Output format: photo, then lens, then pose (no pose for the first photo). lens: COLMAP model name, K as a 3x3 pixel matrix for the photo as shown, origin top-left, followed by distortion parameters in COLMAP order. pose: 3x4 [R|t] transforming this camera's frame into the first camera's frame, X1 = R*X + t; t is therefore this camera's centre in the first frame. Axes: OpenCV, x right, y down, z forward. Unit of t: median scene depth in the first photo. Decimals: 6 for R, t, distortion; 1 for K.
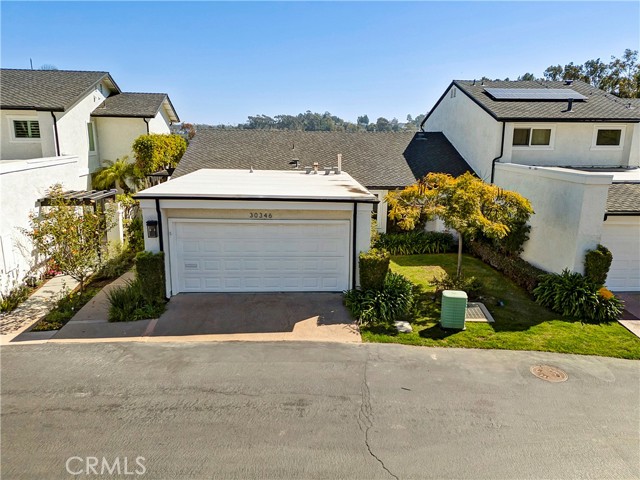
lens RADIAL K [[468.1, 0, 320.0], [0, 468.1, 240.0], [0, 0, 1]] dist [0.066558, -0.070280]
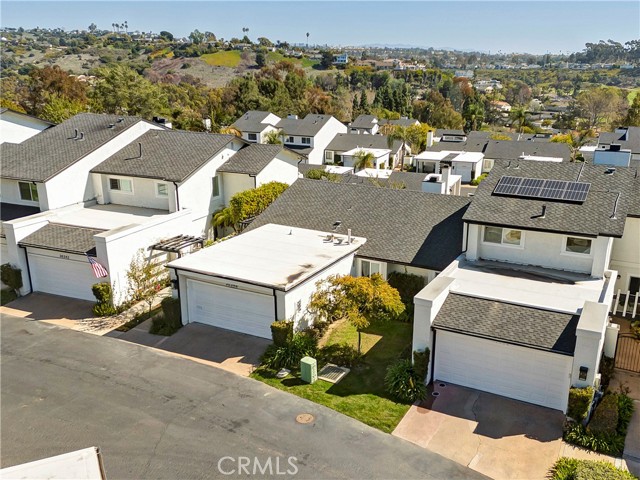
lens RADIAL K [[616.2, 0, 351.1], [0, 616.2, 242.7], [0, 0, 1]] dist [0.060120, -0.009069]
pose [[0.877061, 0.135941, -0.460742, 1.162311], [-0.109375, 0.990443, 0.084023, -0.410776], [0.467761, -0.023300, 0.883548, -0.655838]]
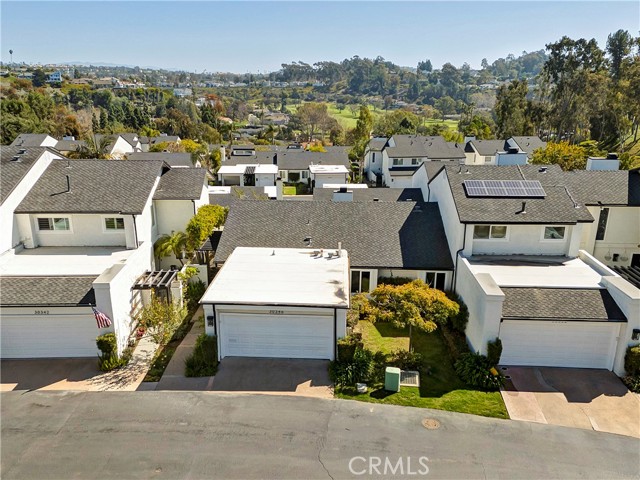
lens RADIAL K [[567.5, 0, 308.6], [0, 567.5, 264.5], [0, 0, 1]] dist [0.088431, -0.101155]
pose [[0.994622, 0.022124, -0.101183, 0.167332], [-0.013215, 0.996043, 0.087886, -0.373741], [0.102727, -0.086076, 0.990978, -0.848754]]
